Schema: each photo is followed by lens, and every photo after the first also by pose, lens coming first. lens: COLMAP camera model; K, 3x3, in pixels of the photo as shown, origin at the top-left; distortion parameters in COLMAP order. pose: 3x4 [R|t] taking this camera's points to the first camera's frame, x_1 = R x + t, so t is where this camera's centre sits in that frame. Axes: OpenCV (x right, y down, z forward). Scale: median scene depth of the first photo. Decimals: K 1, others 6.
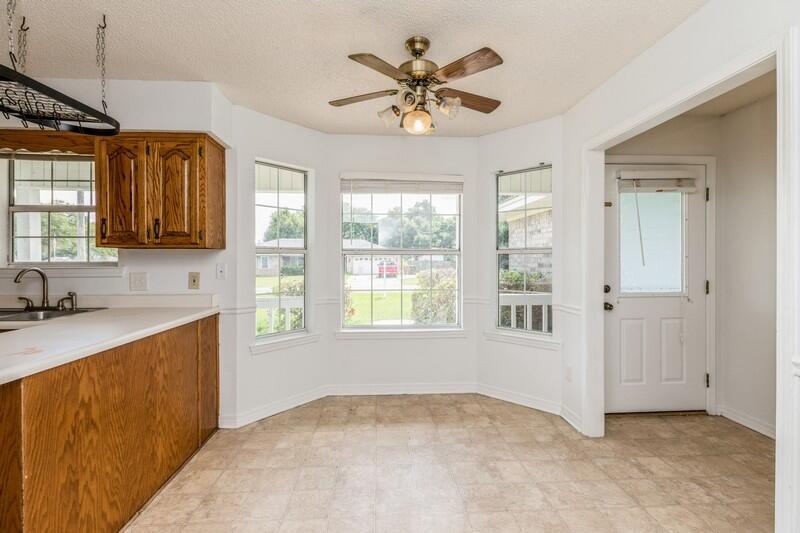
lens RADIAL K [[361.8, 0, 401.3], [0, 361.8, 261.4], [0, 0, 1]] dist [0.003277, -0.002026]
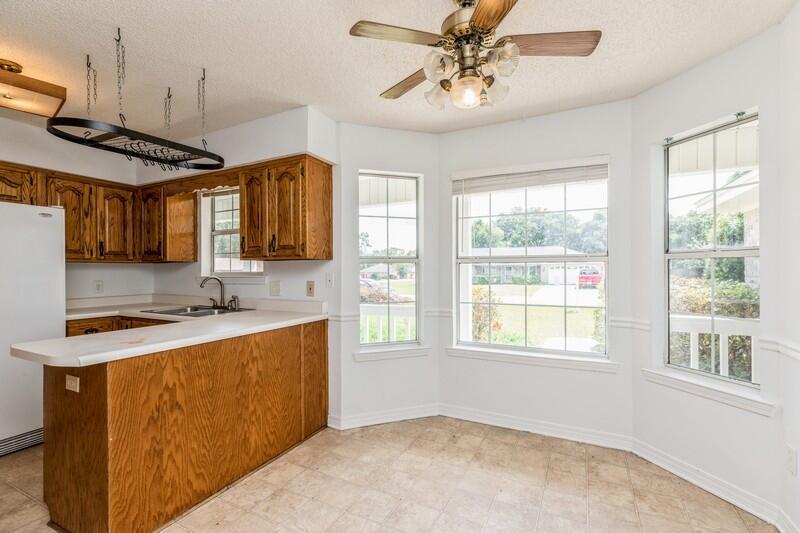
lens RADIAL K [[361.8, 0, 403.2], [0, 361.8, 270.5], [0, 0, 1]] dist [0.003277, -0.002026]
pose [[0.862310, -0.003976, -0.506365, 0.296247], [0.004271, 0.999991, -0.000579, -0.000783], [0.506362, -0.001664, 0.862319, 0.236689]]
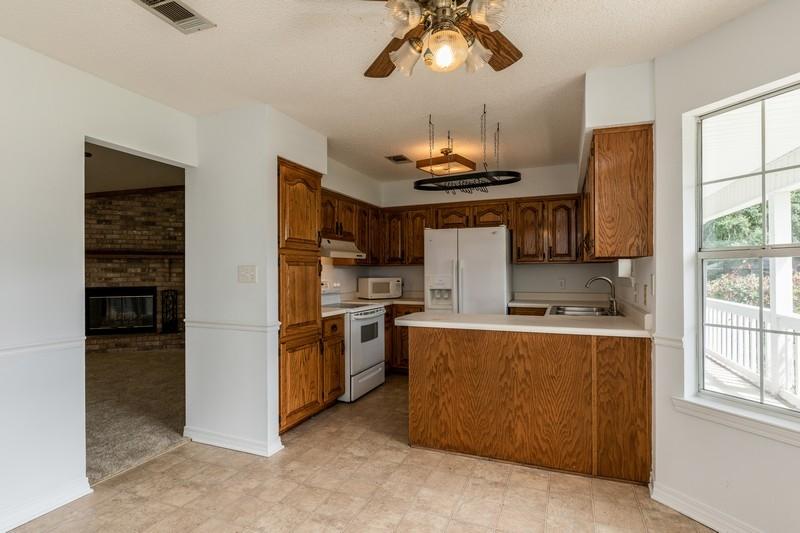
lens RADIAL K [[403.6, 0, 392.6], [0, 403.6, 271.8], [0, 0, 1]] dist [-0.007120, 0.001229]
pose [[-0.449249, 0.003149, -0.893401, 0.647636], [0.003381, 0.999993, 0.001825, -0.005455], [0.893400, -0.002201, -0.449256, 1.129763]]
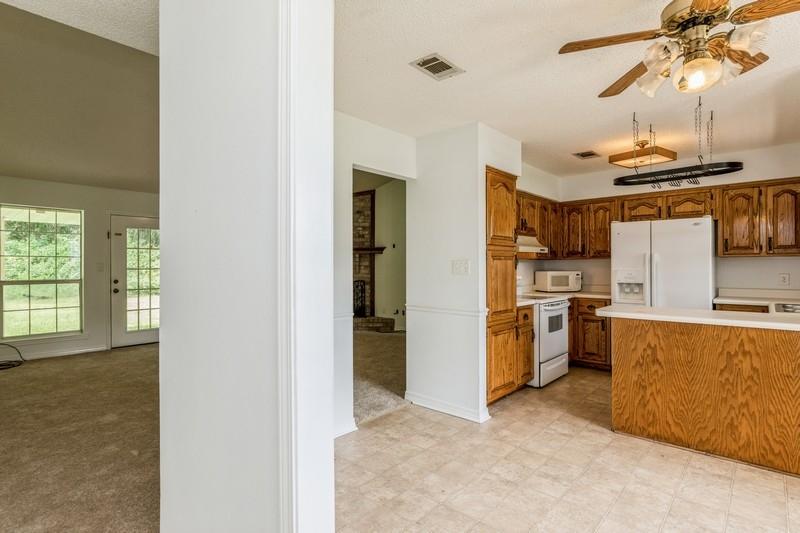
lens RADIAL K [[403.6, 0, 397.3], [0, 403.6, 265.6], [0, 0, 1]] dist [-0.007120, 0.001229]
pose [[-0.720658, 0.003245, -0.693283, 0.946748], [0.002147, 0.999995, 0.002448, -0.007558], [0.693287, 0.000276, -0.720661, 1.067569]]
